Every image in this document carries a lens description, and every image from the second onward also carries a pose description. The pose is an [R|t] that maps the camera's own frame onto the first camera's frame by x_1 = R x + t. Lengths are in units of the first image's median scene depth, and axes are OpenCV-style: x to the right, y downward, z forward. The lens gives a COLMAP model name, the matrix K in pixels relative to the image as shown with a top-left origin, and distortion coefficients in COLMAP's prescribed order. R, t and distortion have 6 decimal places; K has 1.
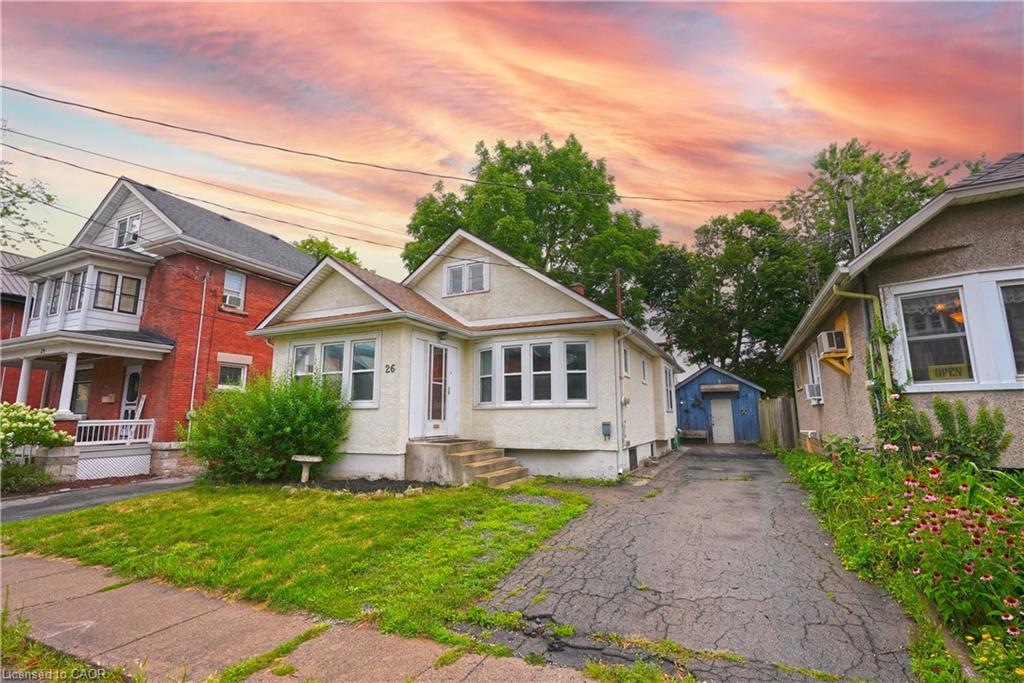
lens RADIAL K [[465.1, 0, 513.2], [0, 465.1, 336.2], [0, 0, 1]] dist [-0.001485, 0.000239]
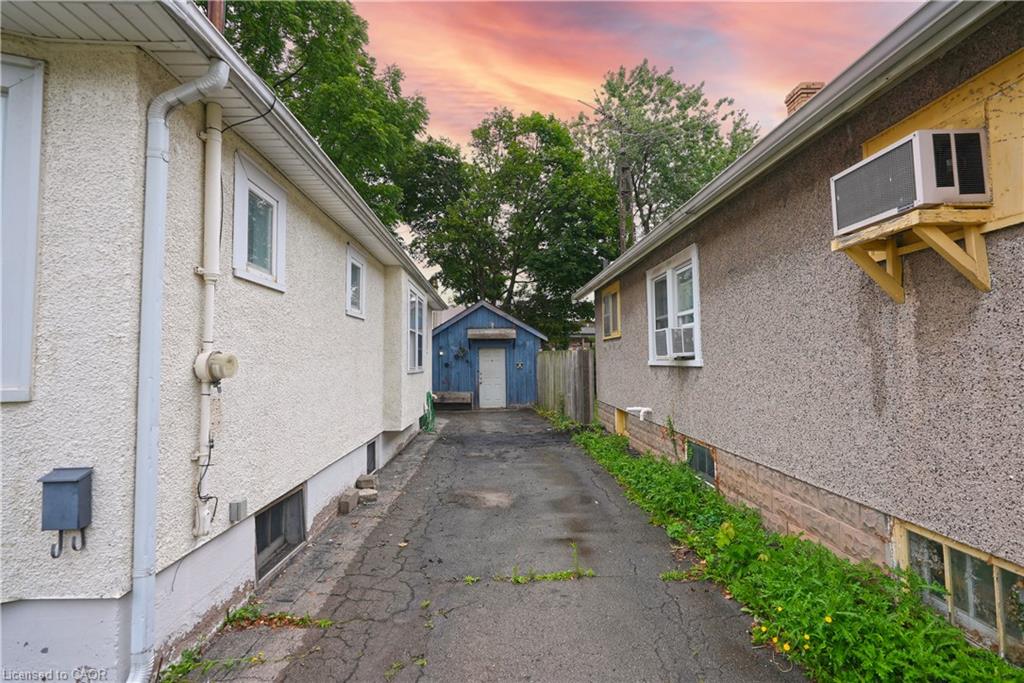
lens RADIAL K [[465.1, 0, 512.8], [0, 465.1, 335.9], [0, 0, 1]] dist [-0.001485, 0.000239]
pose [[0.883735, 0.020448, 0.467541, 0.134481], [-0.074449, 0.992465, 0.097318, 0.042156], [-0.462028, -0.120811, 0.878598, 0.350534]]
